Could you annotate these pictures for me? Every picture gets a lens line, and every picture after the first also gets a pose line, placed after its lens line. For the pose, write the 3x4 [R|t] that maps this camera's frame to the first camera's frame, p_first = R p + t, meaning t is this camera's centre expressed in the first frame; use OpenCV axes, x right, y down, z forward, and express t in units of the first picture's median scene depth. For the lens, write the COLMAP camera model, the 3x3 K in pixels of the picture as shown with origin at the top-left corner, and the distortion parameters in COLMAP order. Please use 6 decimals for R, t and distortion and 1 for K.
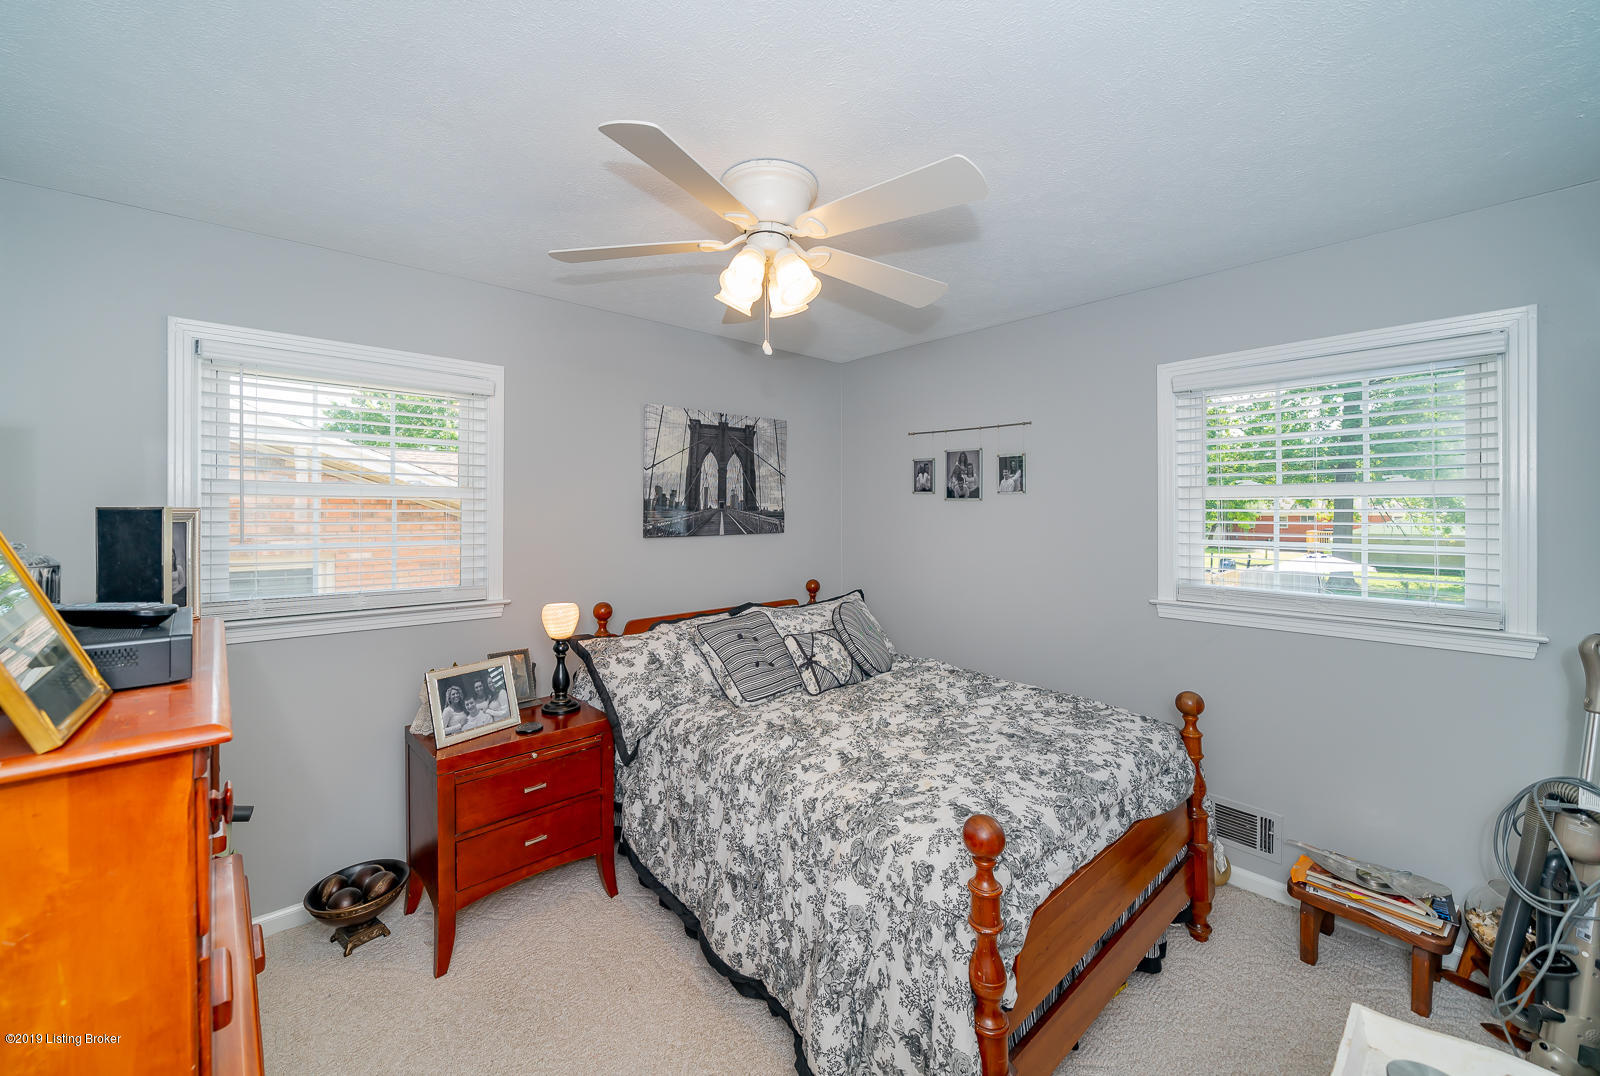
lens RADIAL K [[627.5, 0, 796.3], [0, 627.5, 512.4], [0, 0, 1]] dist [-0.009045, 0.000000]
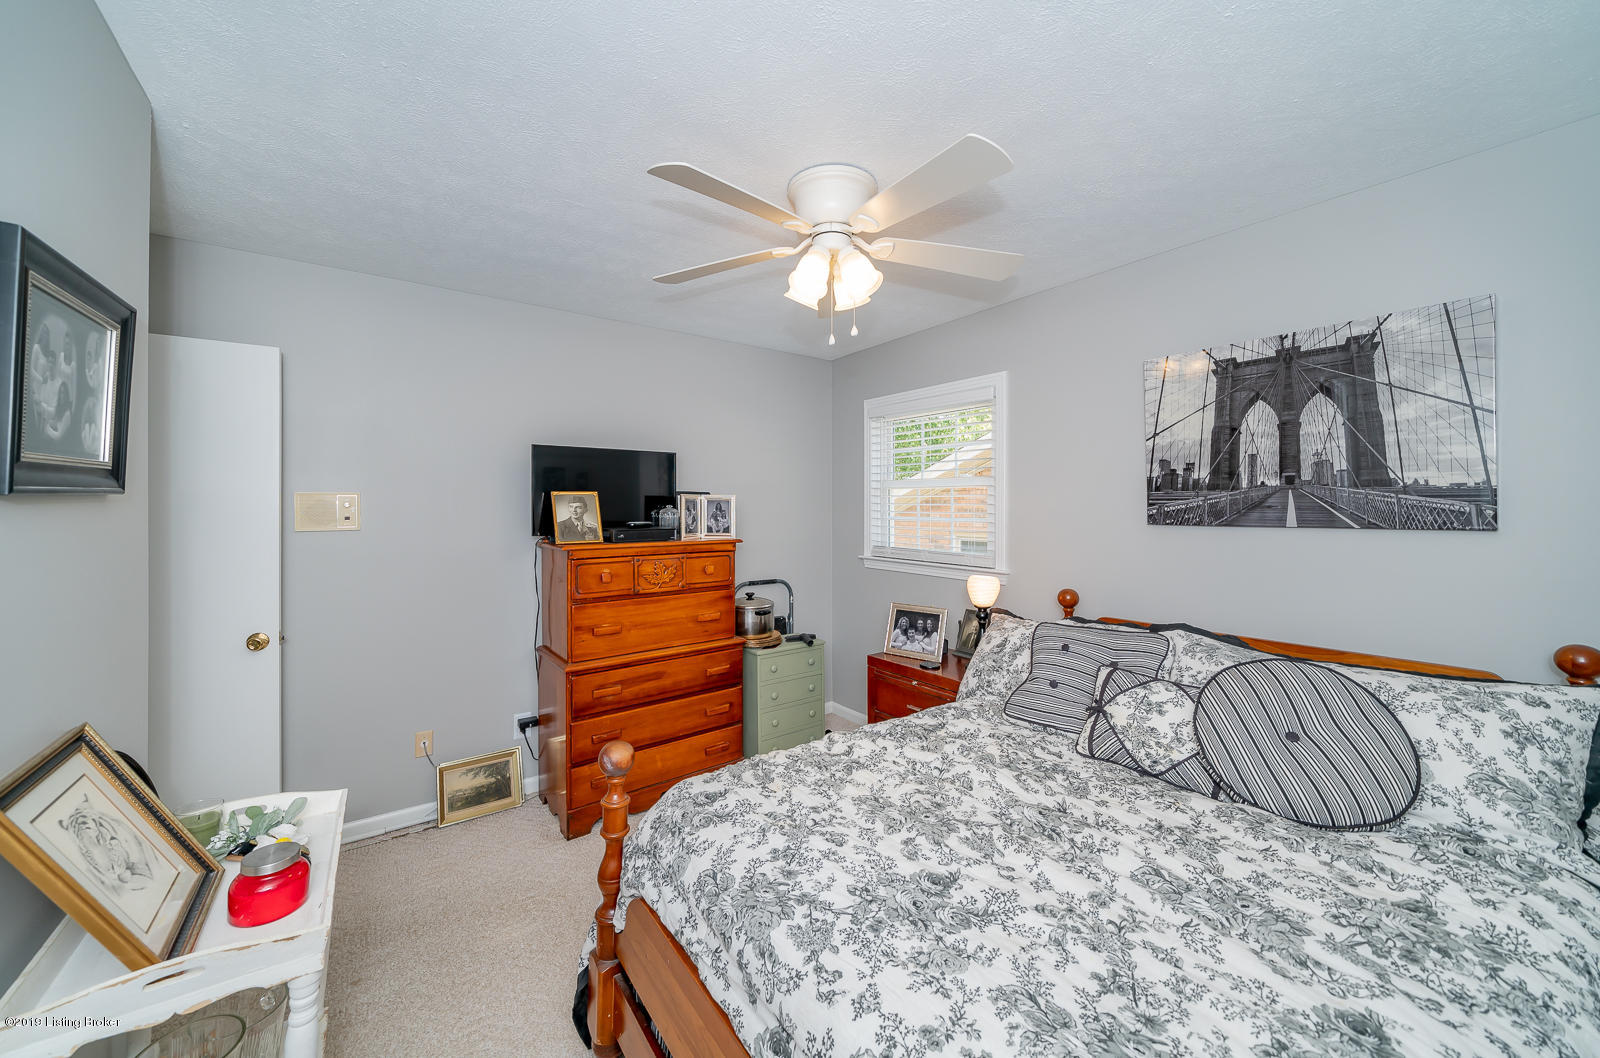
lens RADIAL K [[624.9, 0, 797.7], [0, 624.9, 506.4], [0, 0, 1]] dist [-0.001847, -0.000132]
pose [[-0.133320, -0.000237, -0.991073, 0.603641], [0.001097, 0.999999, -0.000386, 0.015962], [0.991072, -0.001138, -0.133319, 0.631861]]
